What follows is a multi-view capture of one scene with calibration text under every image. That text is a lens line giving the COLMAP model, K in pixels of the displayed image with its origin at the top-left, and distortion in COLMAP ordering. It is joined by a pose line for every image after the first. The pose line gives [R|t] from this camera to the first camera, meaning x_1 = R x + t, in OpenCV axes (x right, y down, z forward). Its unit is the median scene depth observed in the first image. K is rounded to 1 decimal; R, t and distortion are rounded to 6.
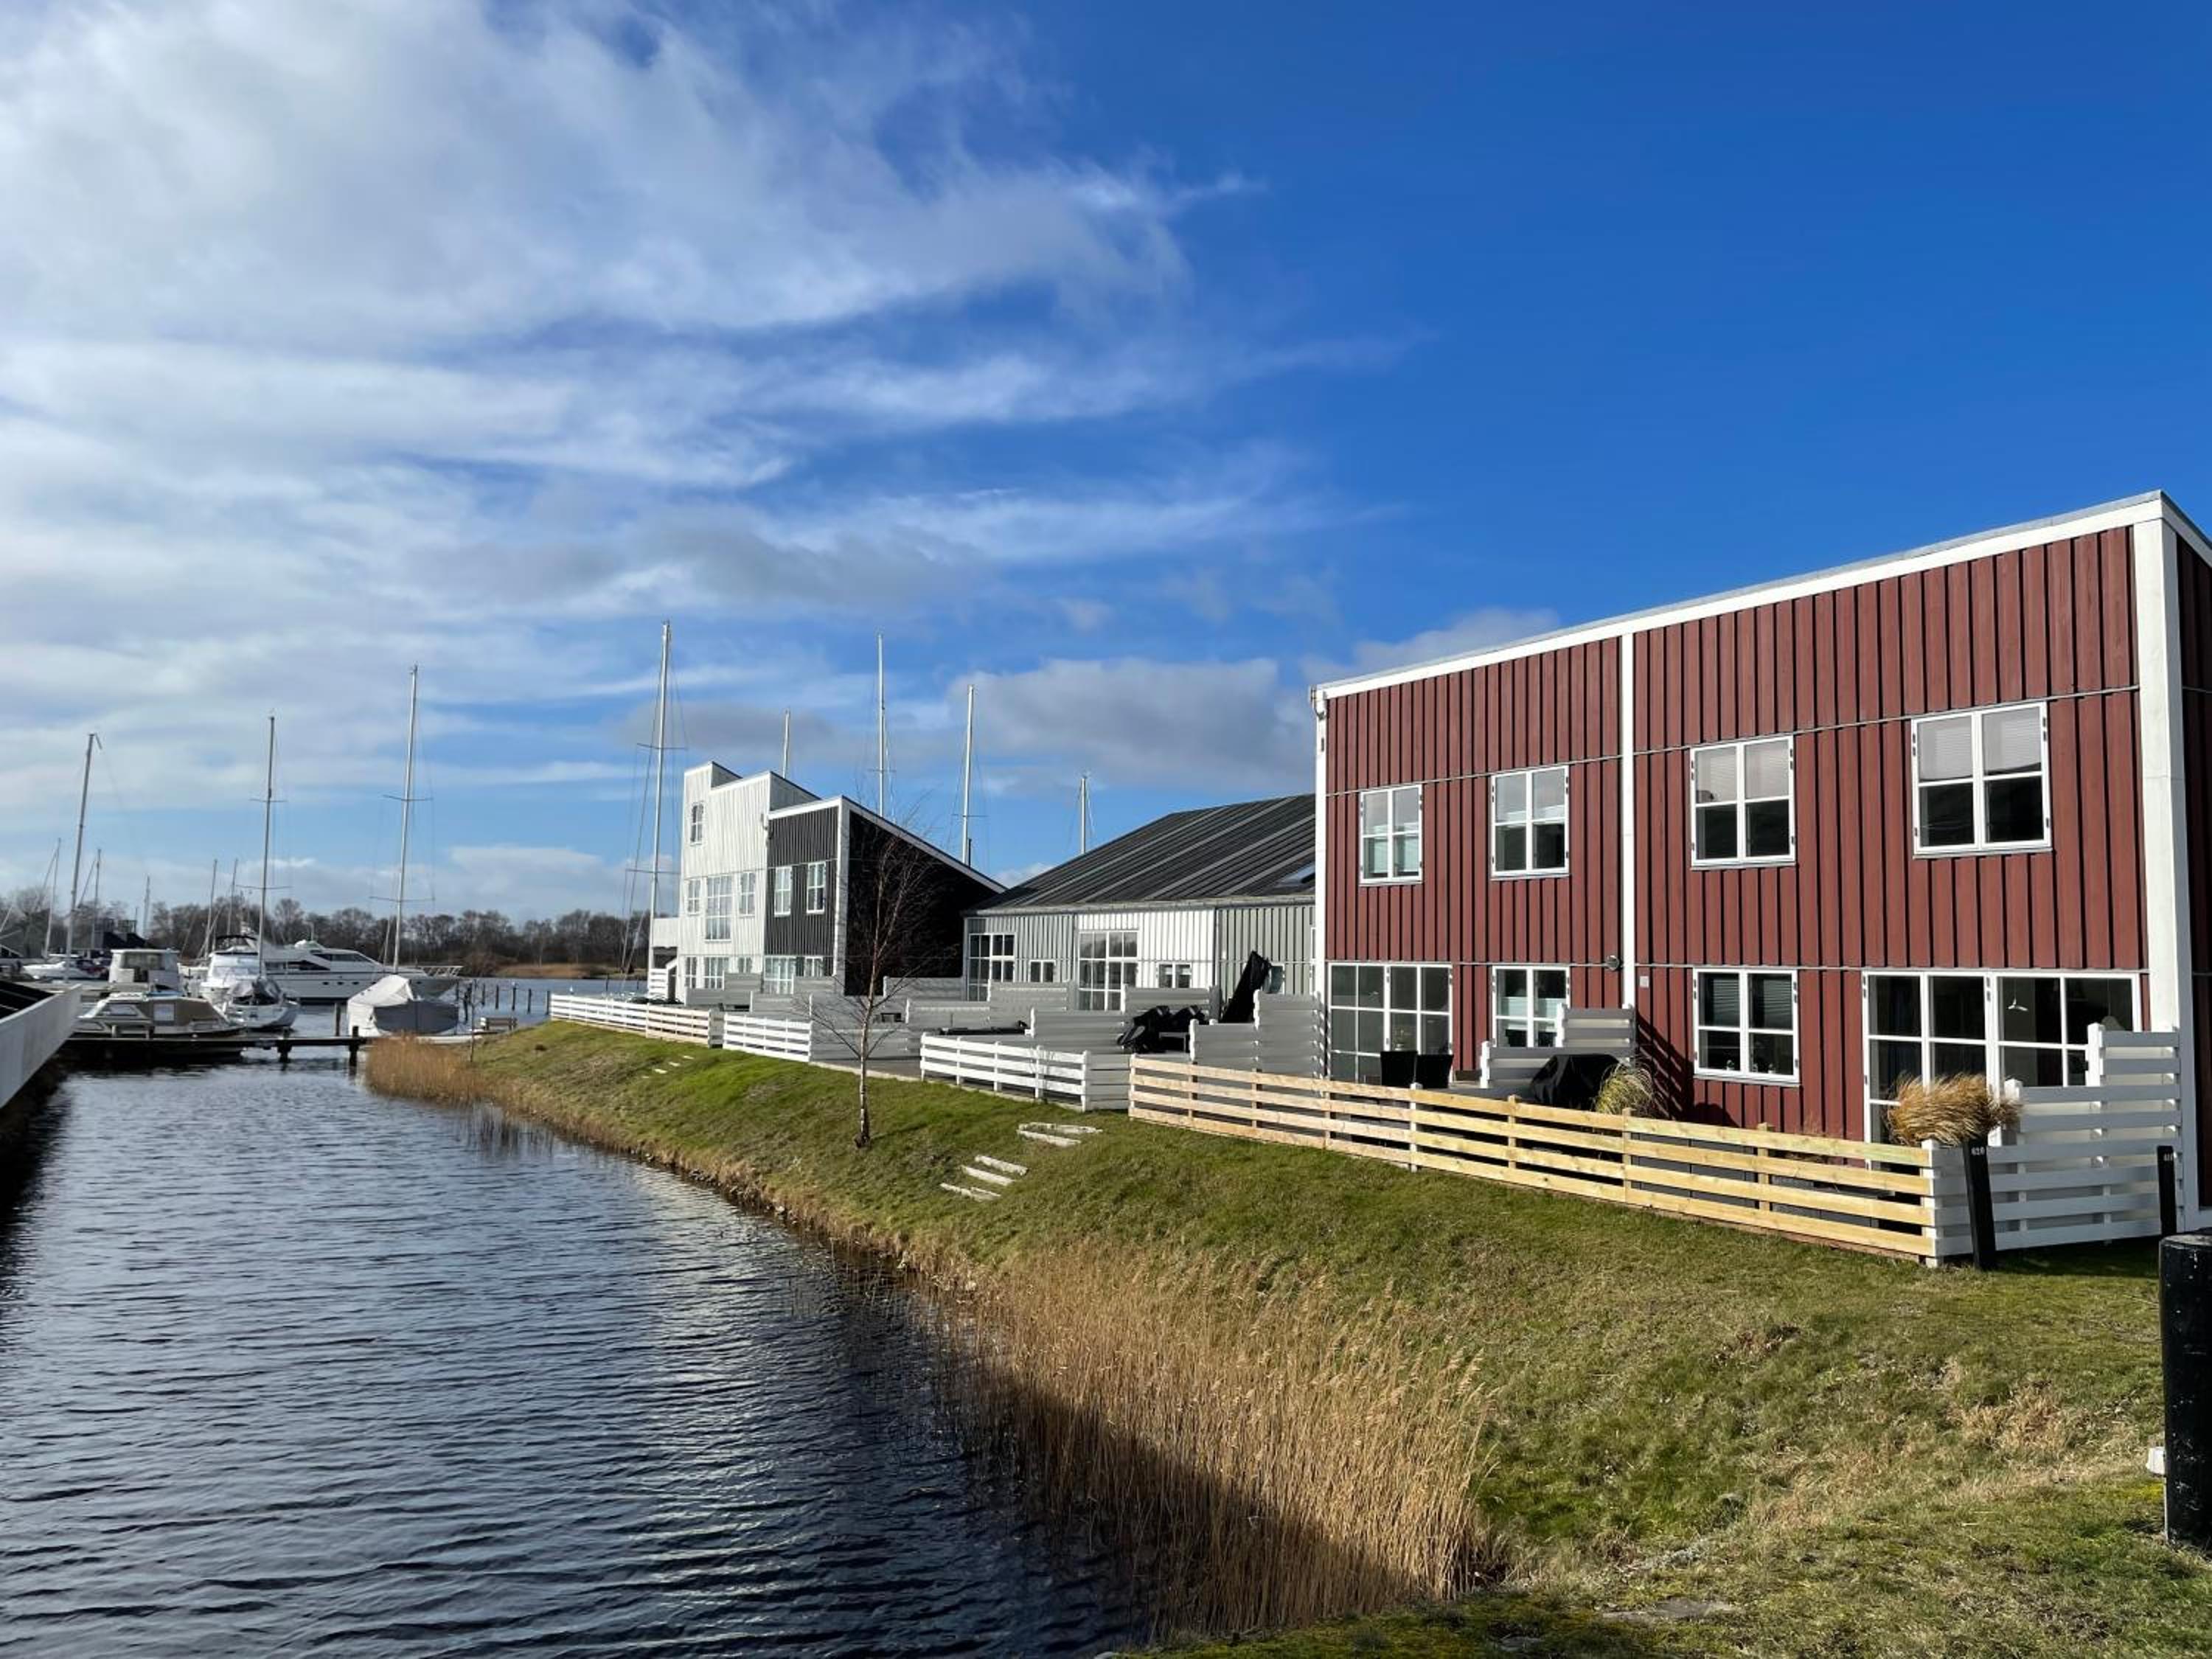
lens RADIAL K [[1644.2, 0, 1106.0], [0, 1644.2, 829.5], [0, 0, 1]] dist [0.093553, -0.122799]
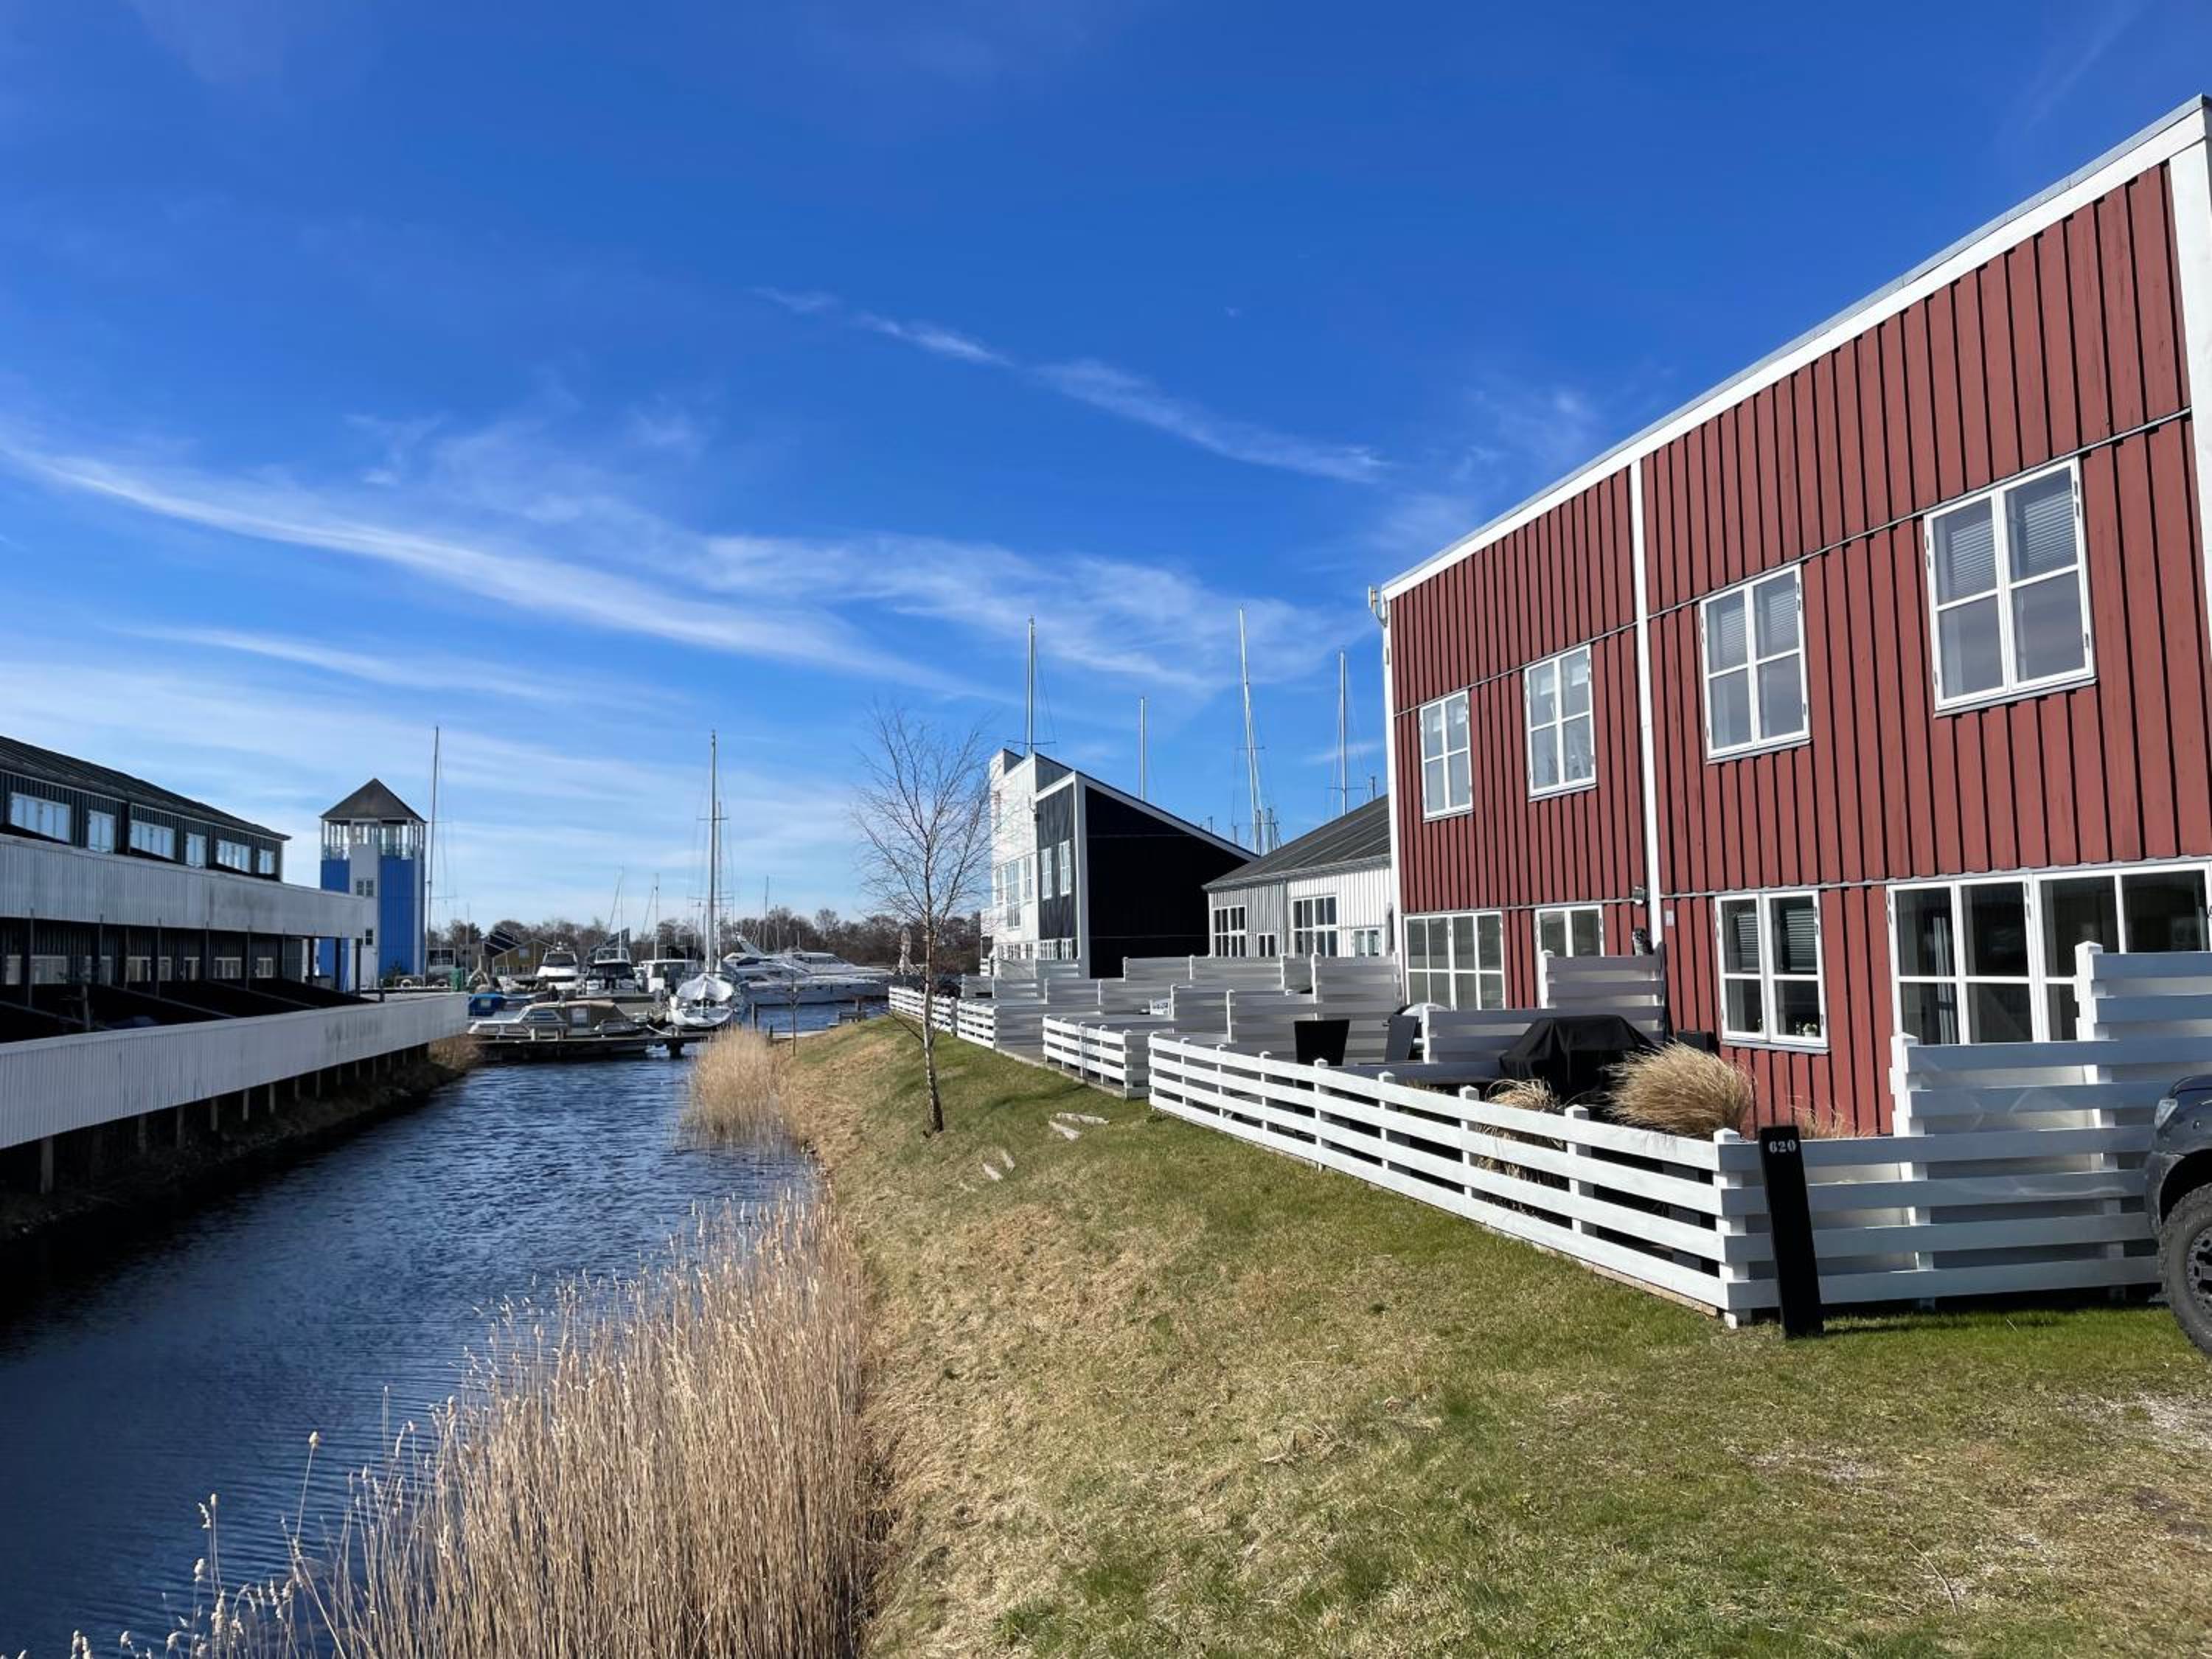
lens RADIAL K [[1644.2, 0, 1106.0], [0, 1644.2, 829.5], [0, 0, 1]] dist [0.093553, -0.122799]
pose [[0.954650, -0.060168, -0.291589, 0.295464], [0.062477, 0.998045, -0.001395, 0.035886], [0.291103, -0.016885, 0.956543, 0.202426]]
